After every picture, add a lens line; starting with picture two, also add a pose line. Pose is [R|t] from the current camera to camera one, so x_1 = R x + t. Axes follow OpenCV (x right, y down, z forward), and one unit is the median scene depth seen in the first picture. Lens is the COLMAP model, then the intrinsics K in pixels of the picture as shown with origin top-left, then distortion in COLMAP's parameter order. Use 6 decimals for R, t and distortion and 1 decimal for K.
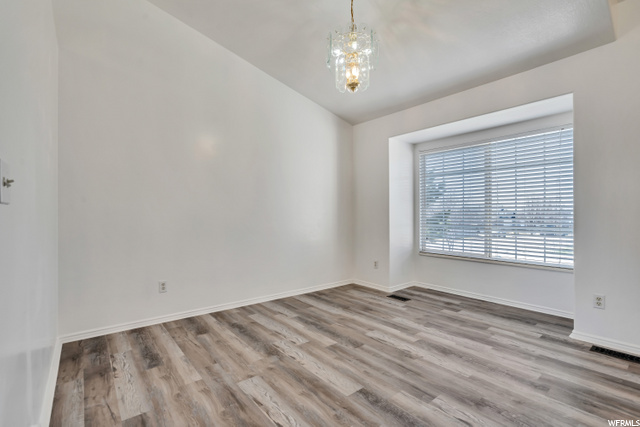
lens RADIAL K [[296.3, 0, 318.0], [0, 296.3, 213.8], [0, 0, 1]] dist [-0.009124, 0.001354]
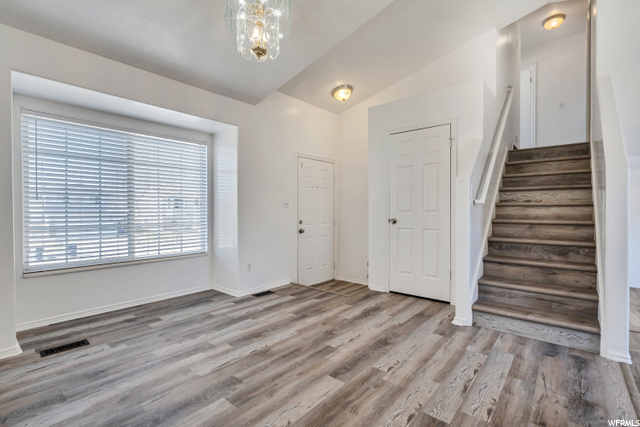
lens RADIAL K [[296.3, 0, 318.0], [0, 296.3, 213.8], [0, 0, 1]] dist [-0.009124, 0.001354]
pose [[-0.186845, -0.009741, 0.982341, -0.625781], [0.000461, 0.999950, 0.010003, 0.000383], [-0.982389, 0.002322, -0.186831, 0.881680]]
